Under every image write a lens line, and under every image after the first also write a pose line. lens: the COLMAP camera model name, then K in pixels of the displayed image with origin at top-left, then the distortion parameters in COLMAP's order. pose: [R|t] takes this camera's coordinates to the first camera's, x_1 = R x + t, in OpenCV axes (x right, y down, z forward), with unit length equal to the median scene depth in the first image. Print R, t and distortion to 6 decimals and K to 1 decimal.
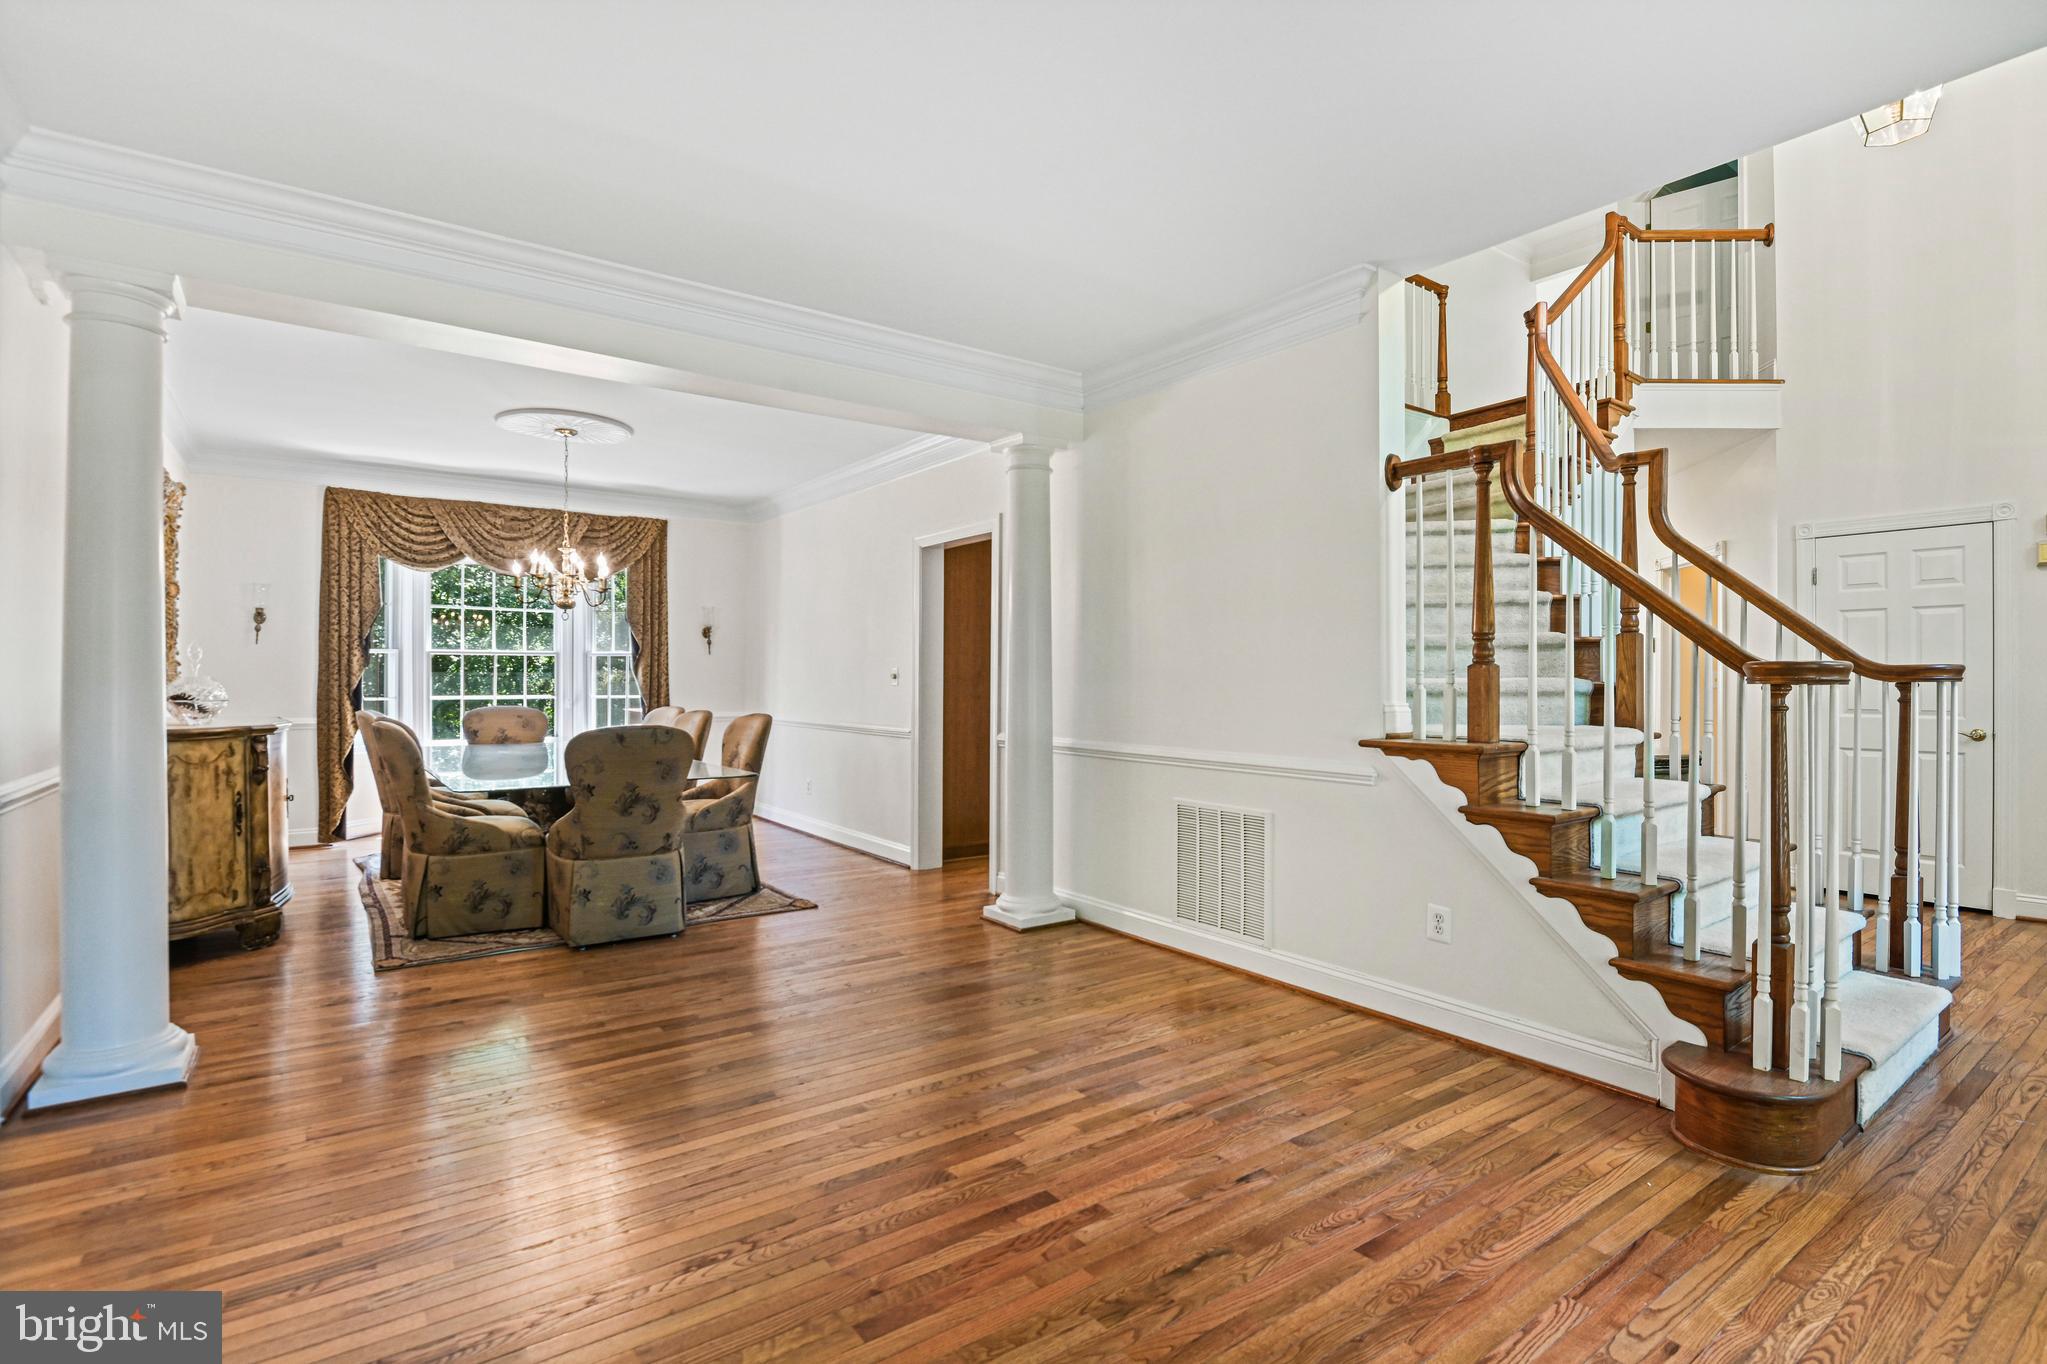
lens RADIAL K [[966.0, 0, 1028.2], [0, 966.0, 677.8], [0, 0, 1]] dist [-0.016747, -0.000589]
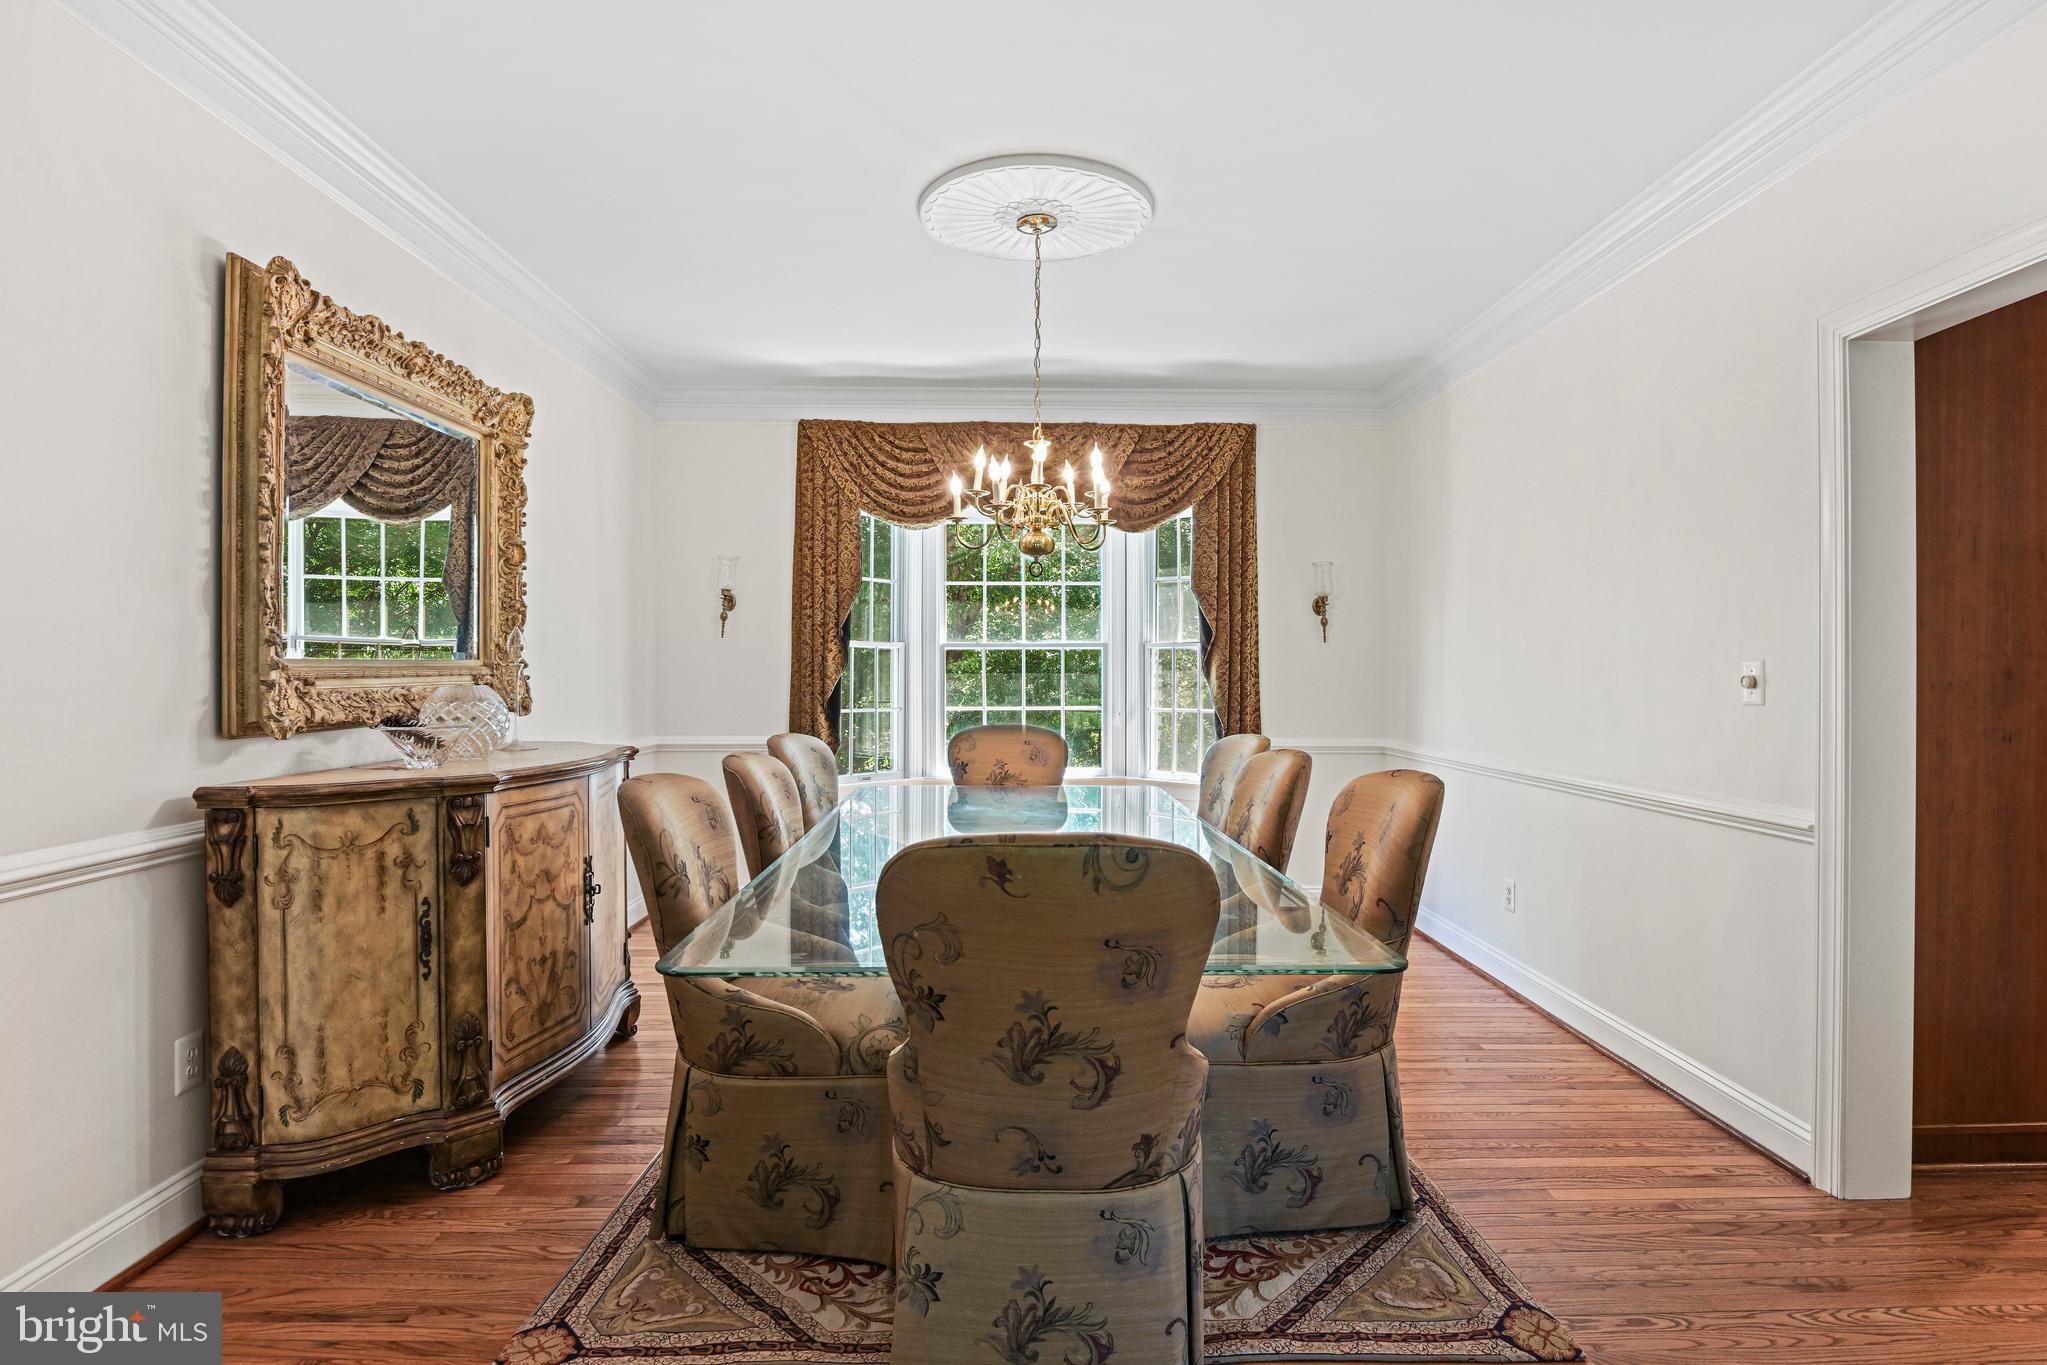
lens RADIAL K [[1055.9, 0, 1033.6], [0, 1055.9, 676.2], [0, 0, 1]] dist [-0.019428, -0.001161]
pose [[0.817750, -0.001752, -0.575571, -0.160894], [0.002017, 0.999998, -0.000179, -0.005181], [0.575570, -0.001015, 0.817752, 0.571173]]
